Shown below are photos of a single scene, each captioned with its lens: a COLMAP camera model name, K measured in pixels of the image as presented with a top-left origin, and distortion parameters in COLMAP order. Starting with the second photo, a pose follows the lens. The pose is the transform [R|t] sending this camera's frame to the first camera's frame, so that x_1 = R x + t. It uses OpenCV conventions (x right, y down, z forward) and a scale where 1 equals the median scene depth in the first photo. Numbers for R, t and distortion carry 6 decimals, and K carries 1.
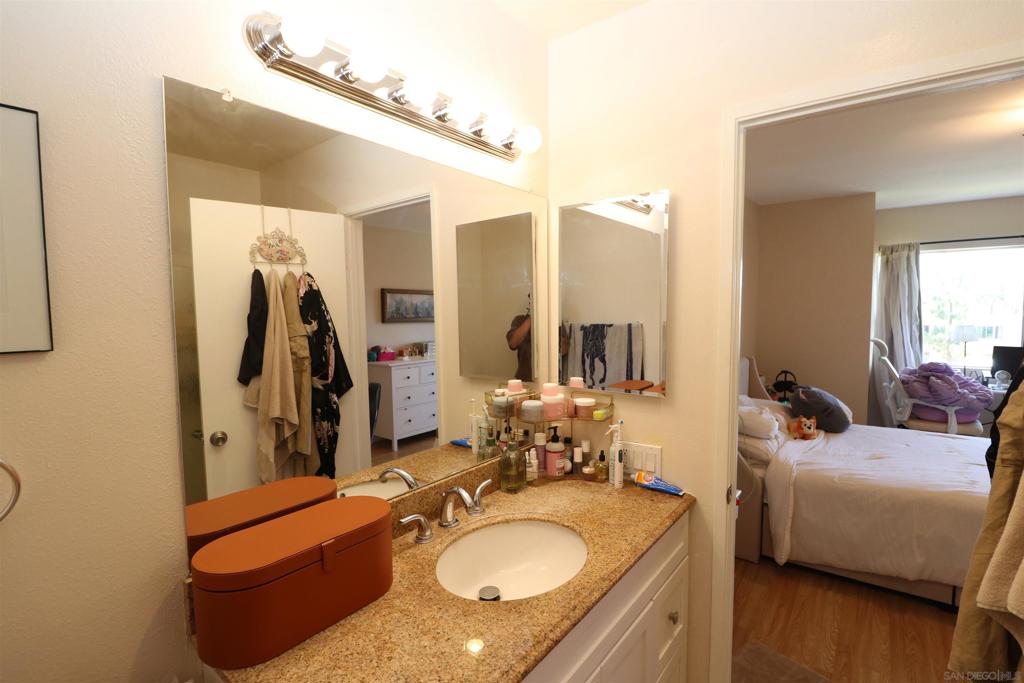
lens RADIAL K [[475.5, 0, 506.3], [0, 475.5, 344.6], [0, 0, 1]] dist [-0.000543, -0.011969]
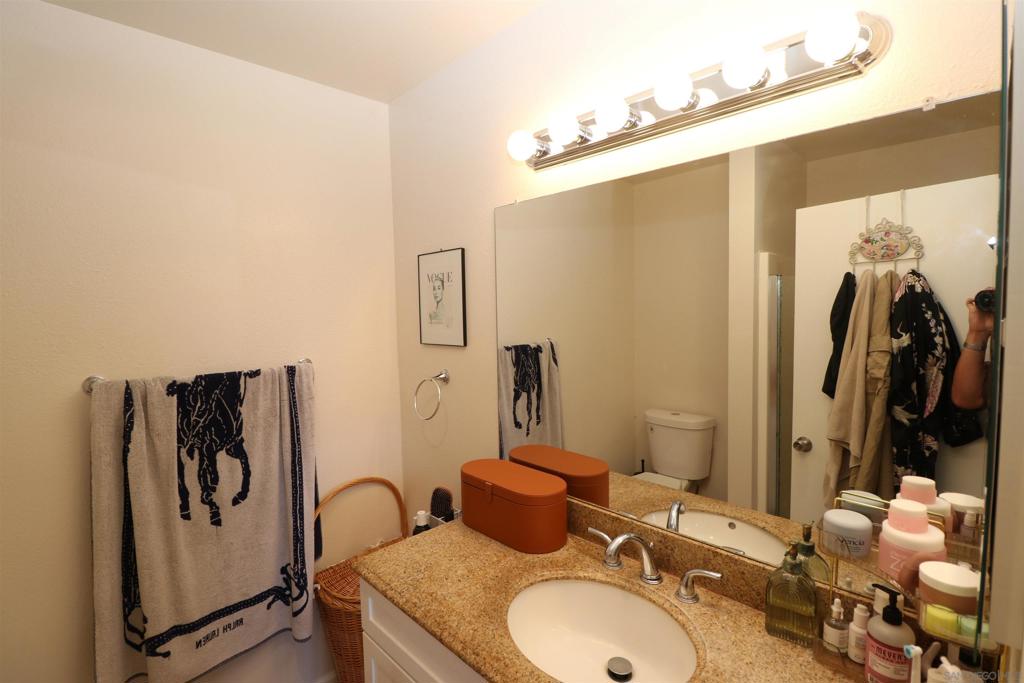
lens RADIAL K [[475.5, 0, 509.4], [0, 475.5, 338.5], [0, 0, 1]] dist [-0.000543, -0.011969]
pose [[-0.120883, 0.077885, -0.989607, 0.428219], [-0.052764, 0.995004, 0.084755, -0.073762], [0.991264, 0.062461, -0.116169, 0.462228]]
